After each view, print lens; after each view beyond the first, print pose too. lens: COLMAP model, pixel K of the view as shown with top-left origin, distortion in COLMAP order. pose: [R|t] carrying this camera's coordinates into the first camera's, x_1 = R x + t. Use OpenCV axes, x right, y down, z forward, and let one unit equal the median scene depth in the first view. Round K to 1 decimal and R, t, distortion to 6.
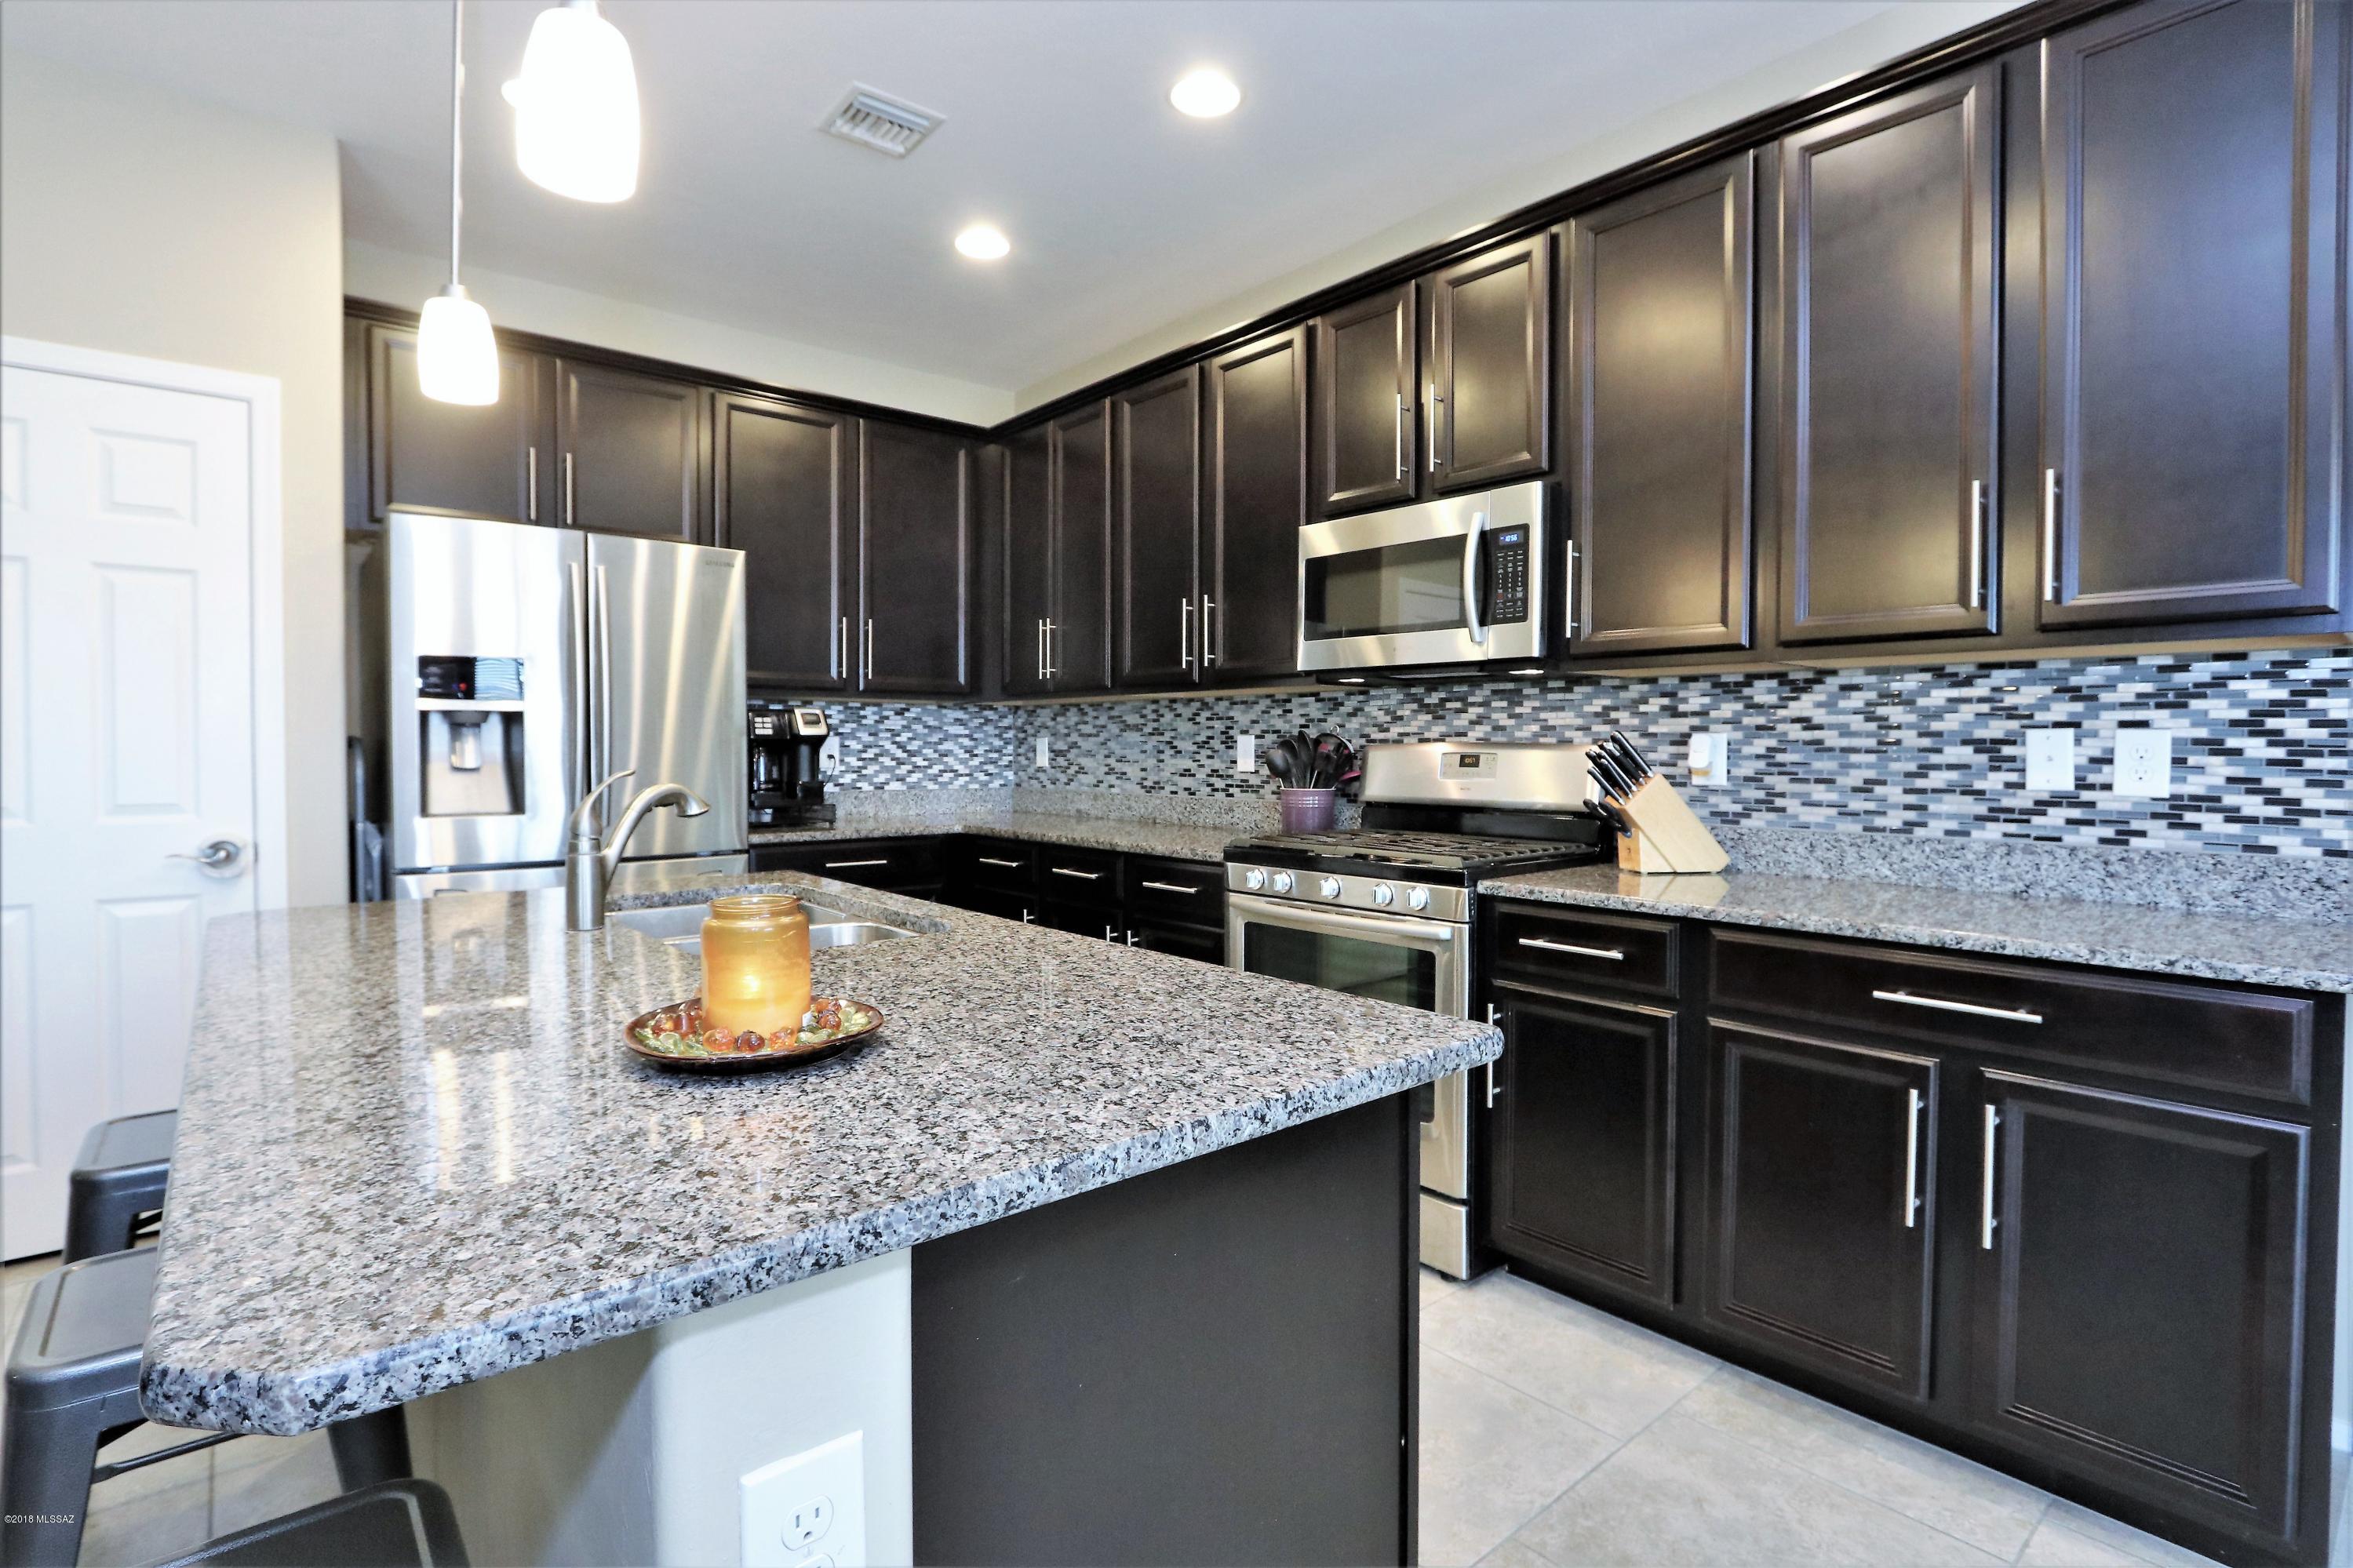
lens RADIAL K [[1093.6, 0, 1166.4], [0, 1093.6, 777.7], [0, 0, 1]] dist [-0.022332, 0.004055]
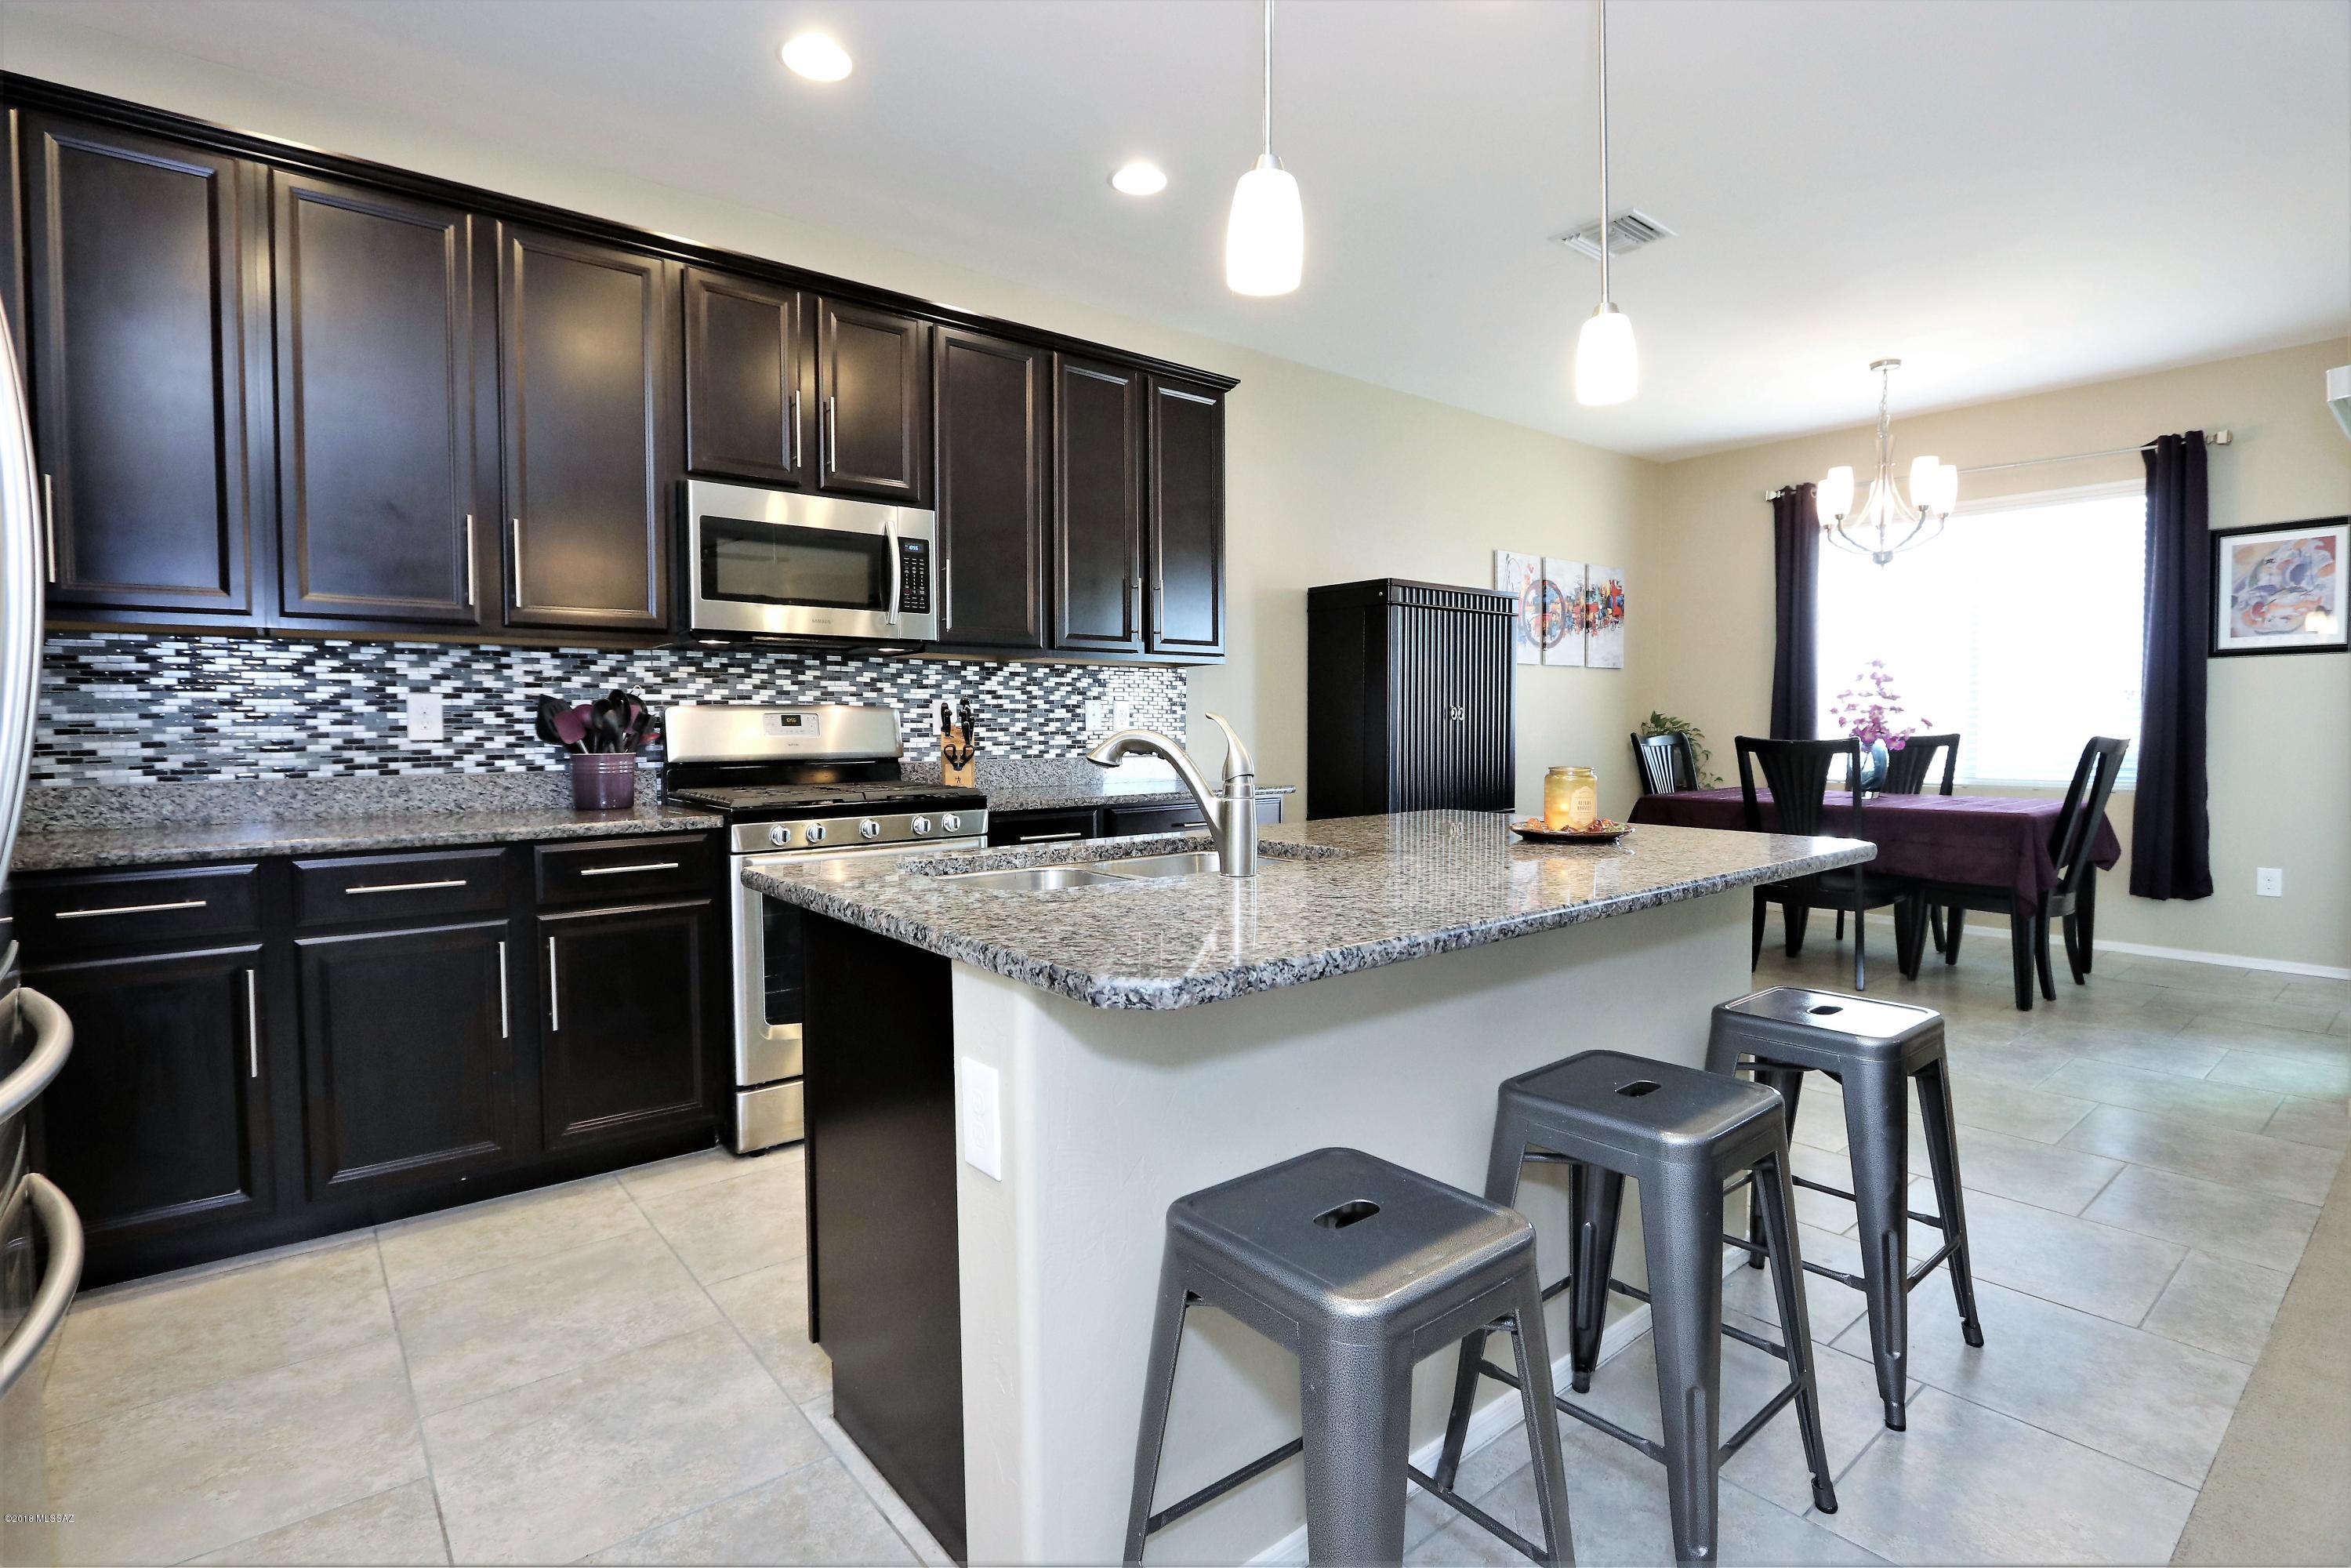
lens RADIAL K [[1092.9, 0, 1164.7], [0, 1092.9, 767.2], [0, 0, 1]] dist [-0.022332, 0.004055]
pose [[0.034828, -0.044992, 0.998380, -1.007243], [0.032937, 0.998495, 0.043848, -0.004577], [-0.998850, 0.031357, 0.036258, 0.669130]]
